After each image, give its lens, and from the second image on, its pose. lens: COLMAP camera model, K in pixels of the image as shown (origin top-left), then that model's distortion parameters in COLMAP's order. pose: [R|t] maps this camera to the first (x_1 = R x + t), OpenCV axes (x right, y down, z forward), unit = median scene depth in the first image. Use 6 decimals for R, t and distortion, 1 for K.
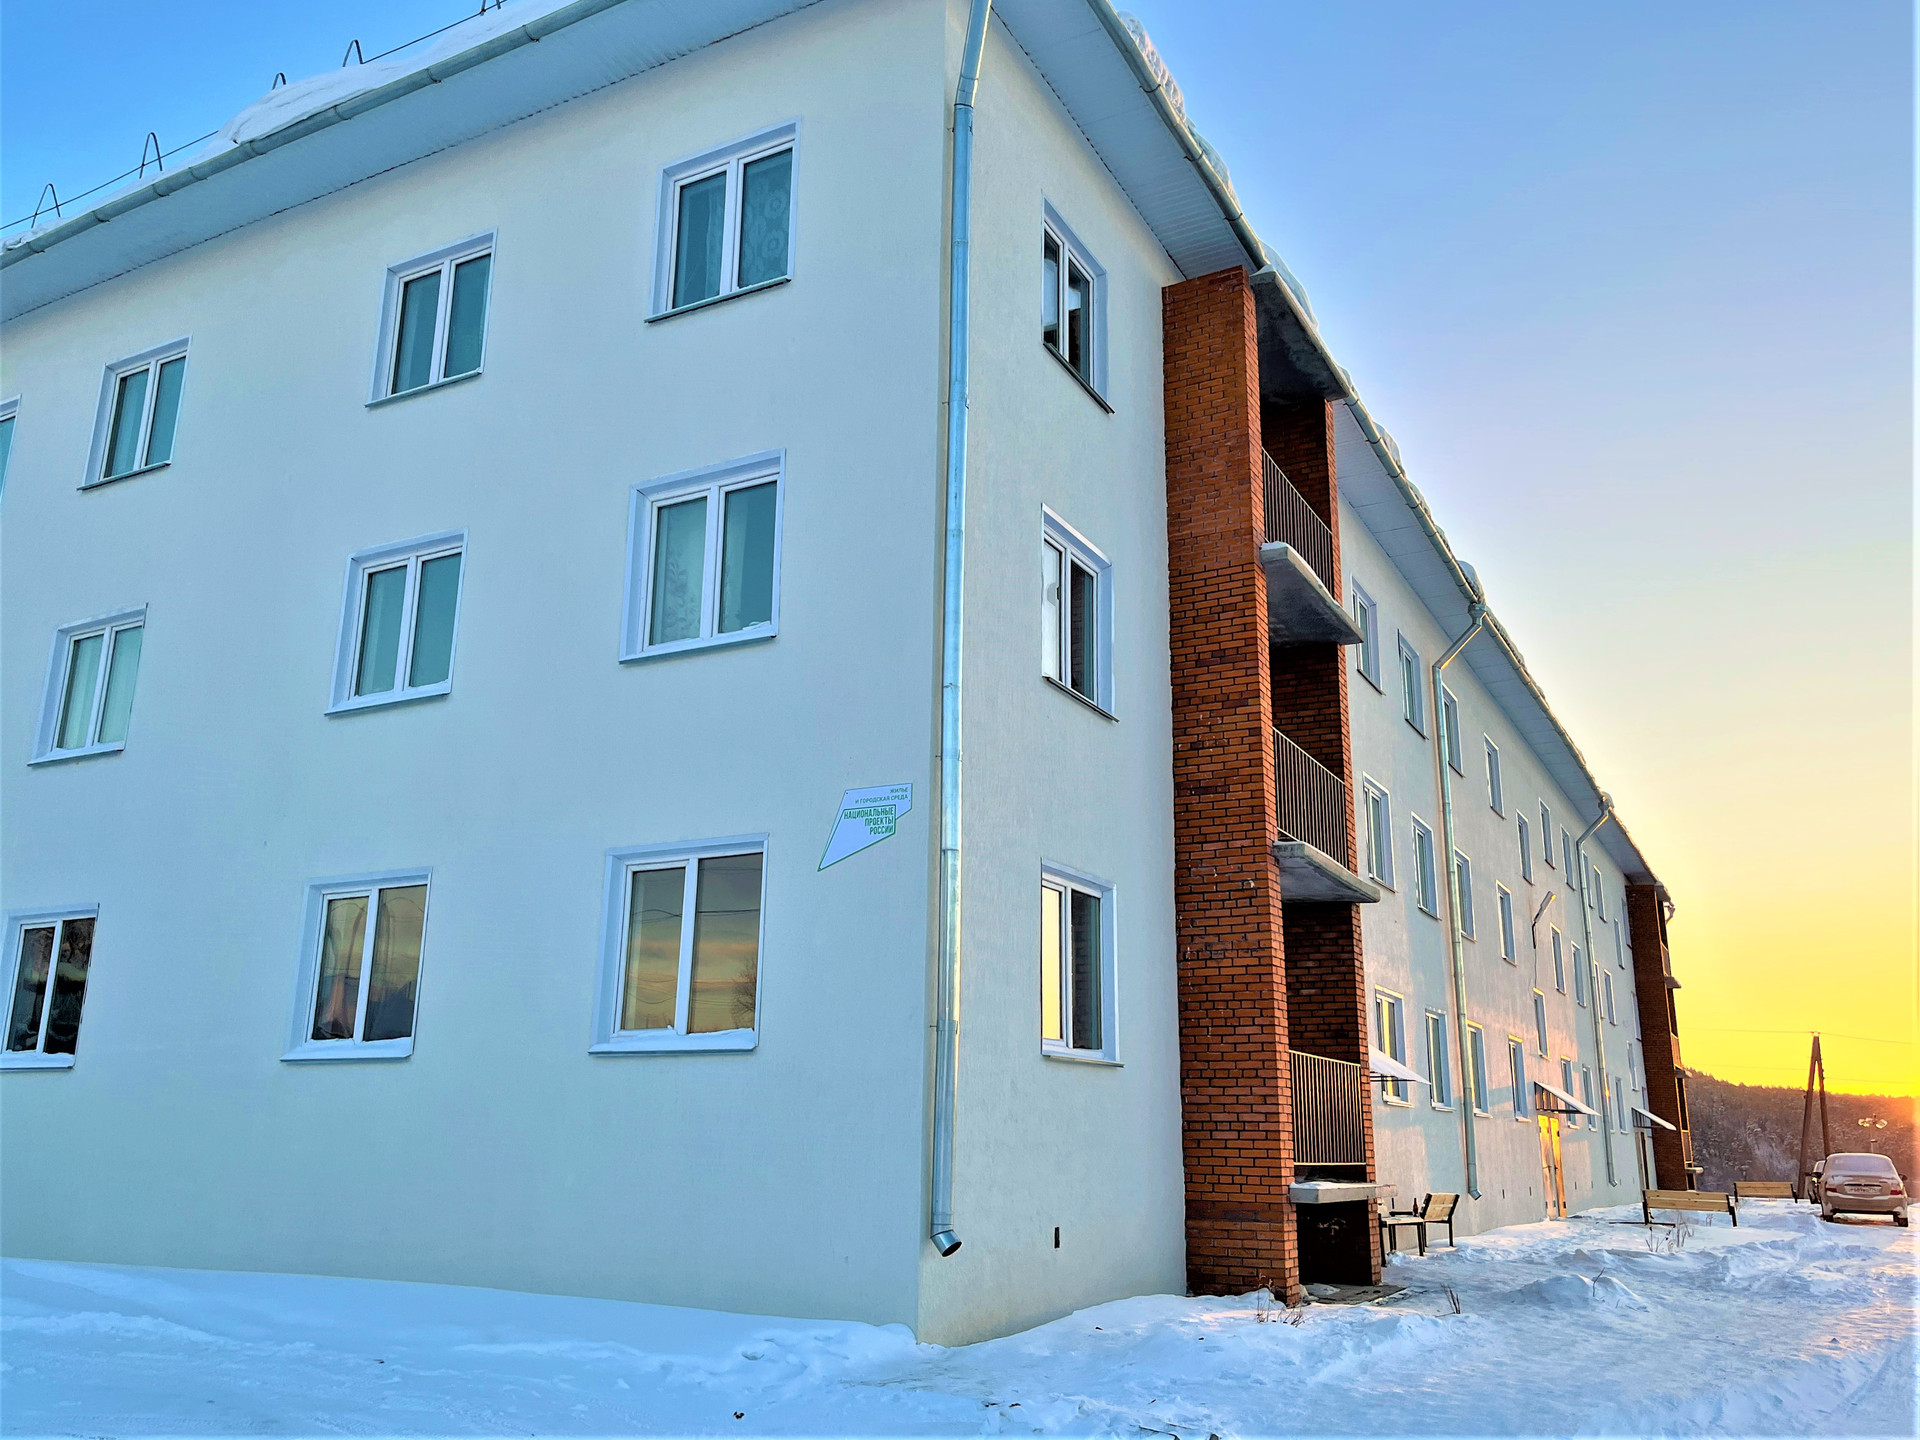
lens RADIAL K [[1570.8, 0, 953.2], [0, 1570.8, 719.3], [0, 0, 1]] dist [0.052590, -0.049350]
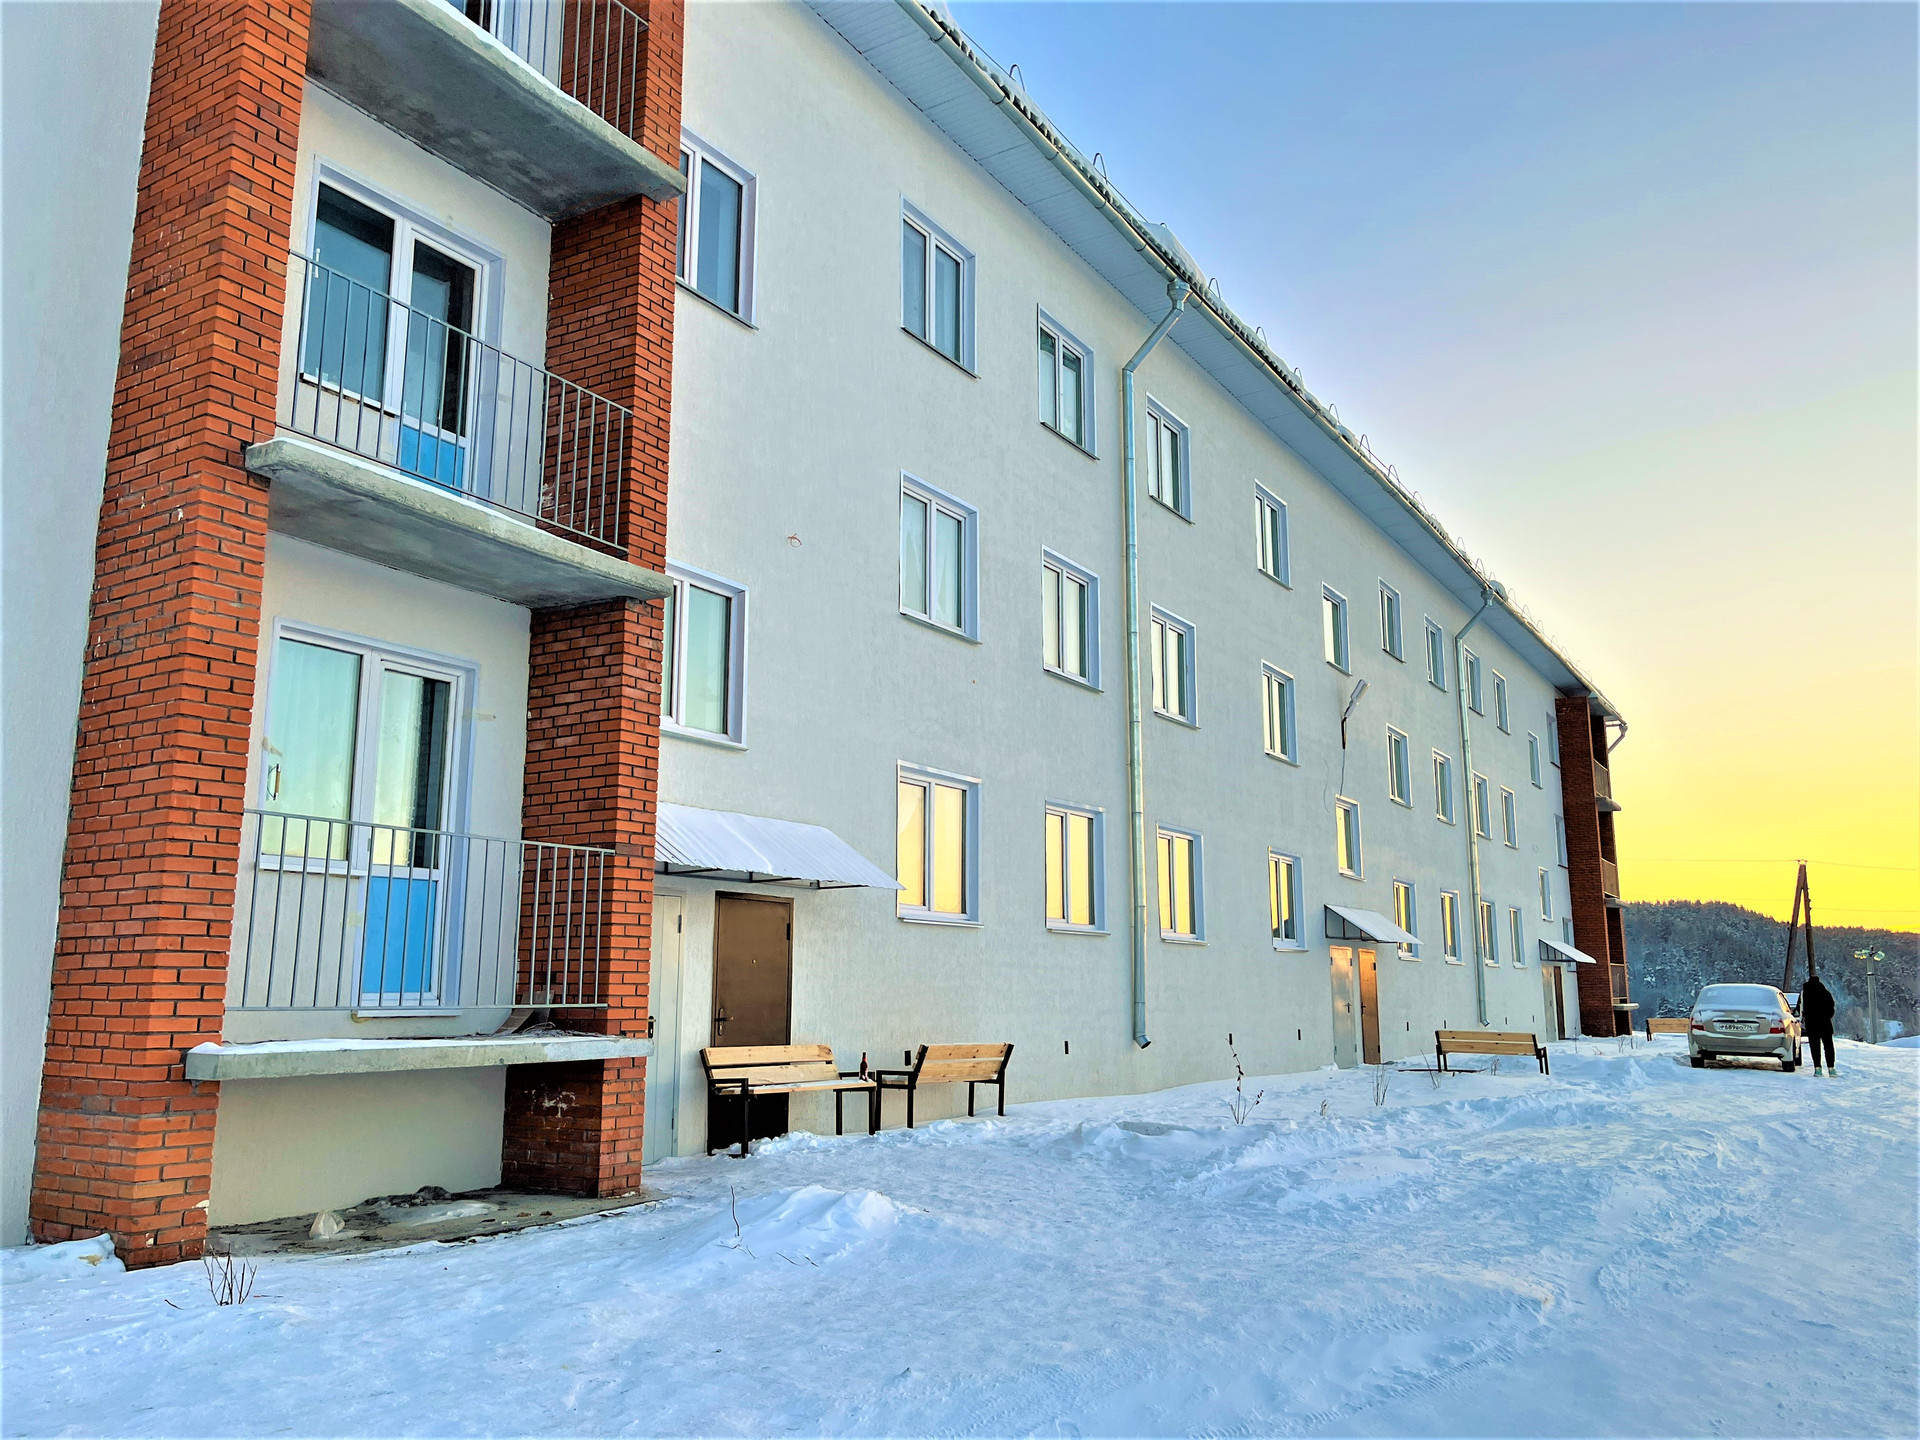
lens RADIAL K [[1440.7, 0, 962.6], [0, 1440.7, 739.2], [0, 0, 1]] dist [0.059132, -0.078918]
pose [[0.996747, -0.026263, -0.076191, 0.496456], [0.032897, 0.995651, 0.087156, 0.147049], [0.073571, -0.089379, 0.993277, 0.507216]]
